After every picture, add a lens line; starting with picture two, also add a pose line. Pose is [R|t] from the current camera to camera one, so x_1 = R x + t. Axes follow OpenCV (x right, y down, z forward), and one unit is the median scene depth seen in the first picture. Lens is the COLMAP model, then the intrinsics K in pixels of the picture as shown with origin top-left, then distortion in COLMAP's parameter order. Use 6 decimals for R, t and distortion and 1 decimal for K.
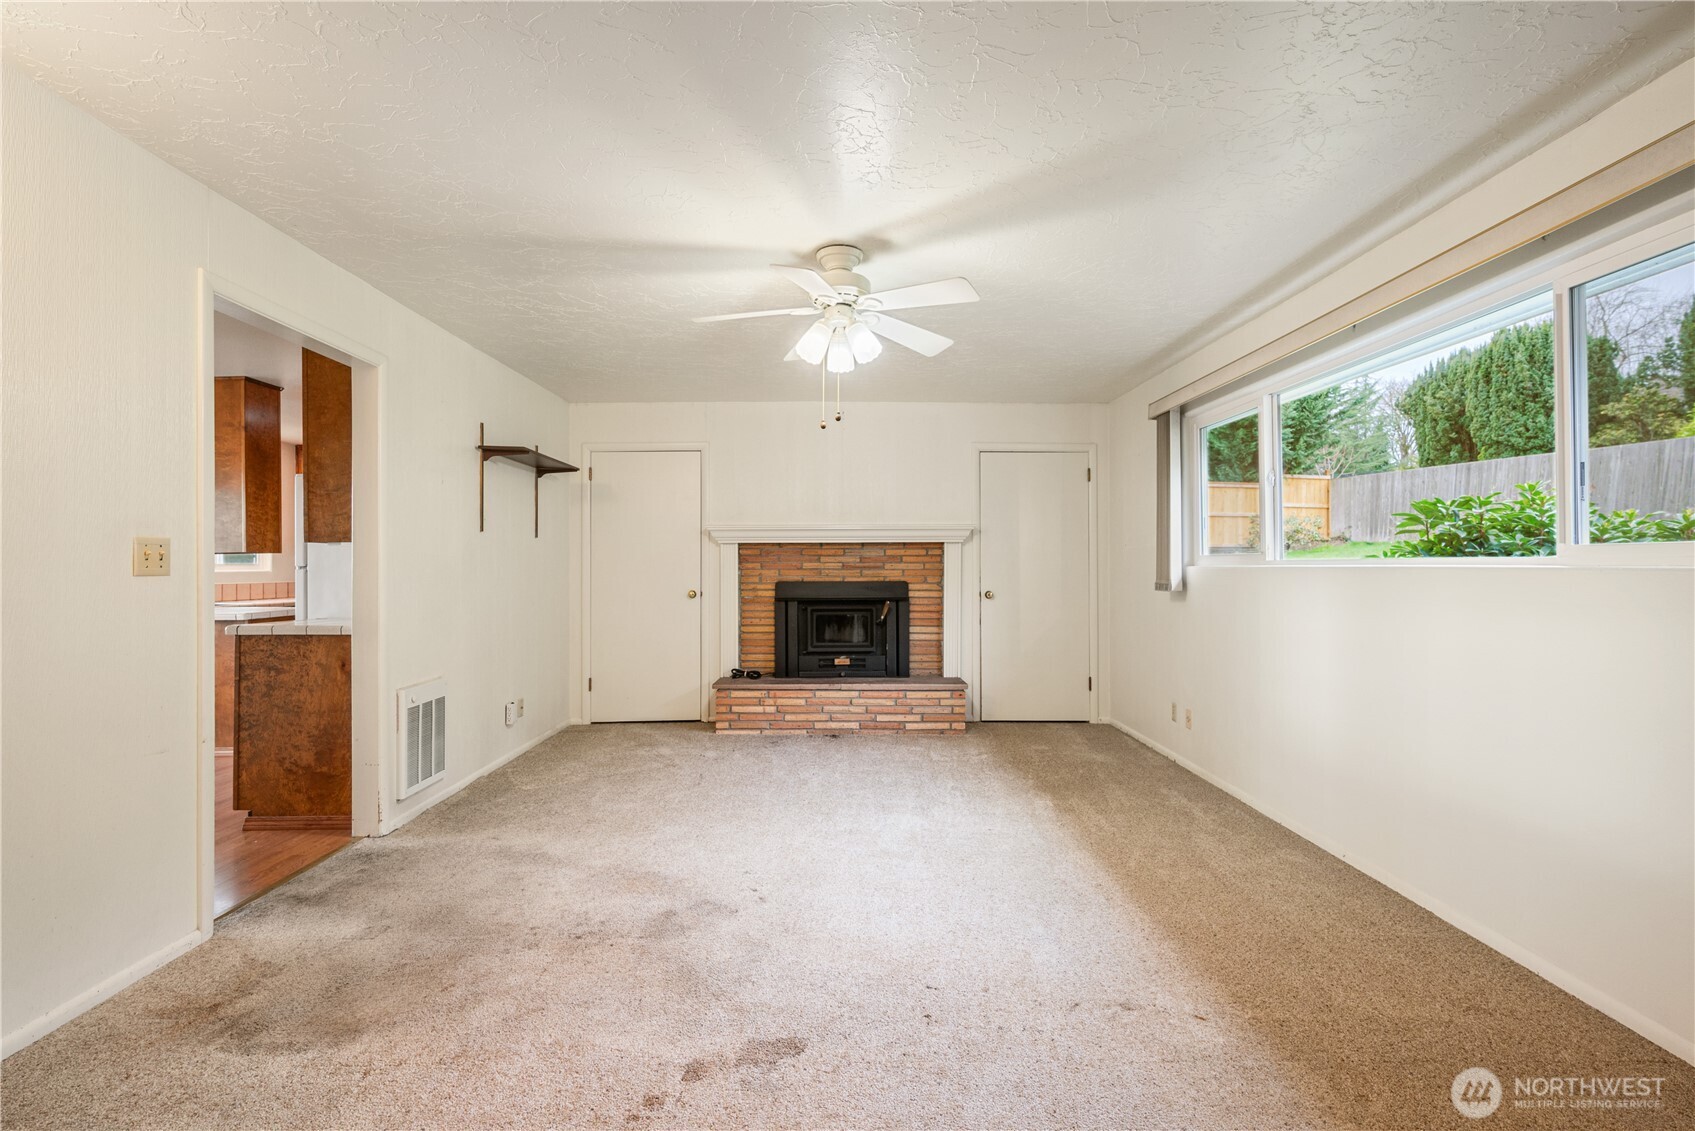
lens RADIAL K [[769.7, 0, 849.7], [0, 769.7, 563.8], [0, 0, 1]] dist [-0.001535, -0.000040]
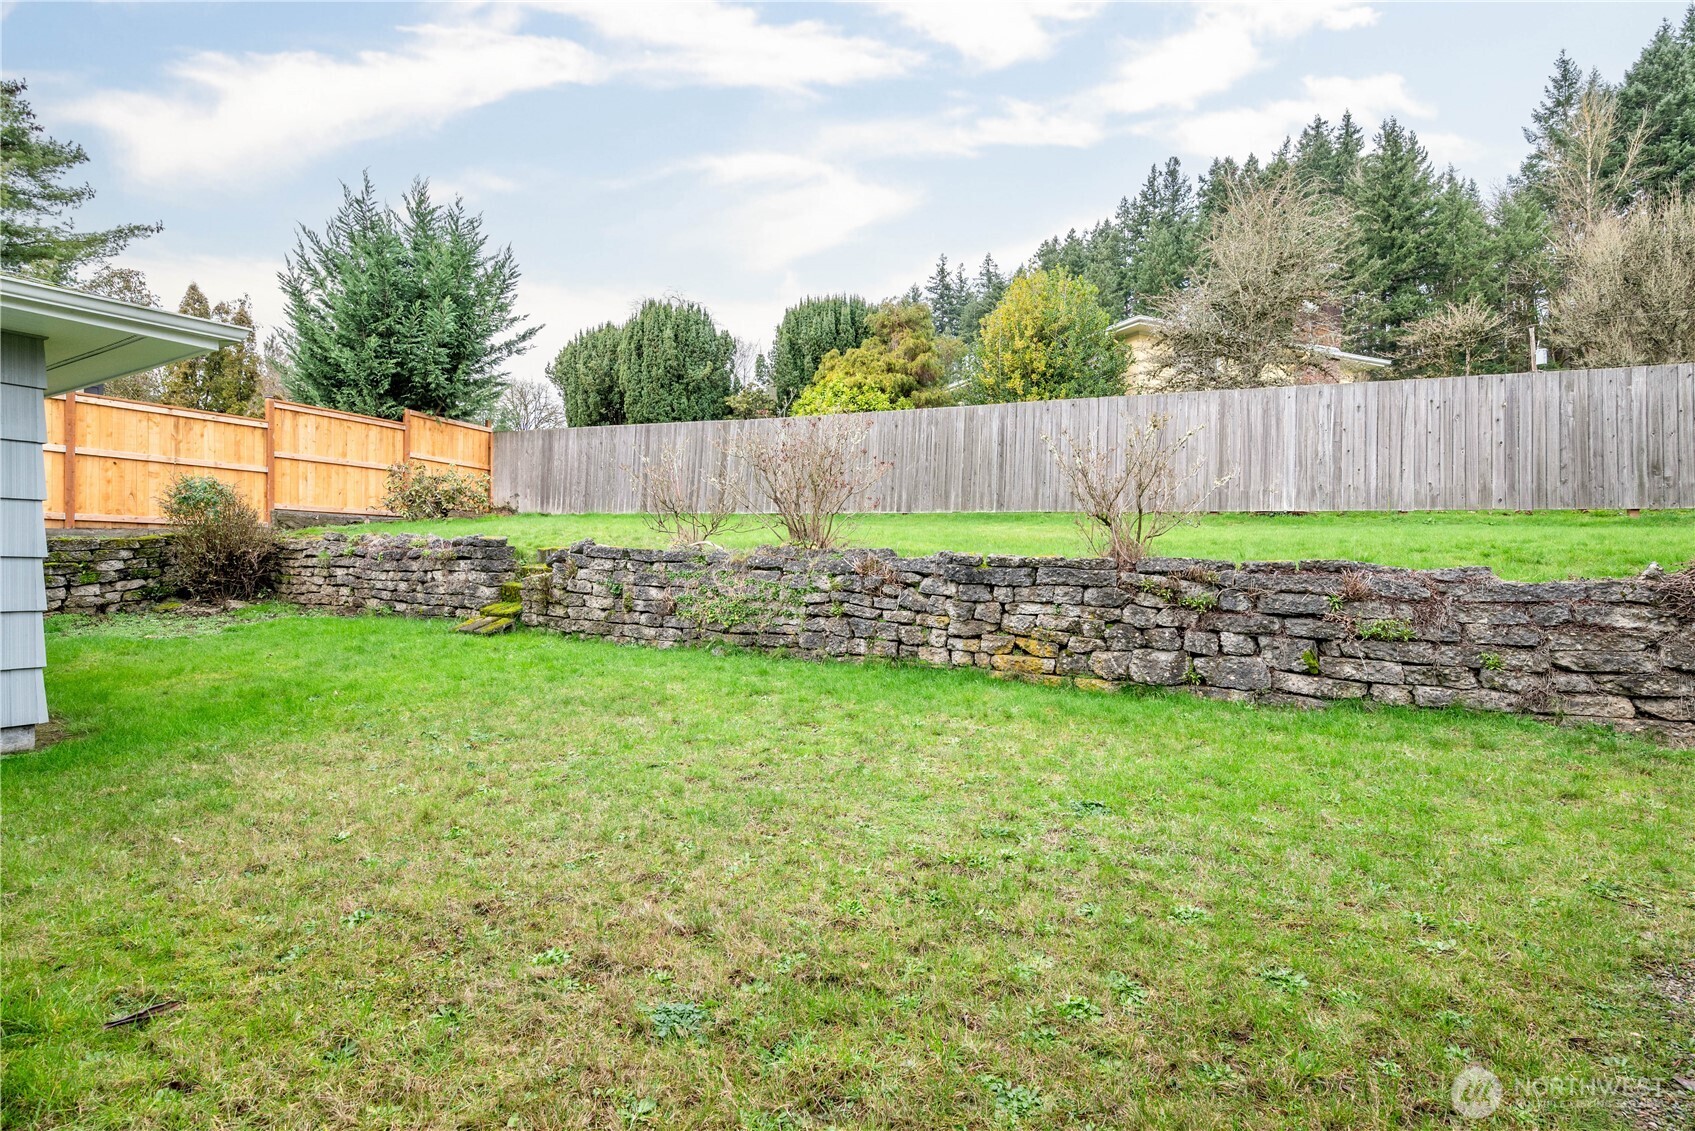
lens RADIAL K [[820.7, 0, 848.6], [0, 820.7, 565.3], [0, 0, 1]] dist [-0.001162, -0.000195]
pose [[0.532635, -0.002657, 0.846341, 0.116200], [-0.005157, 0.999966, 0.006385, 0.014978], [-0.846329, -0.007765, 0.532603, 0.251842]]
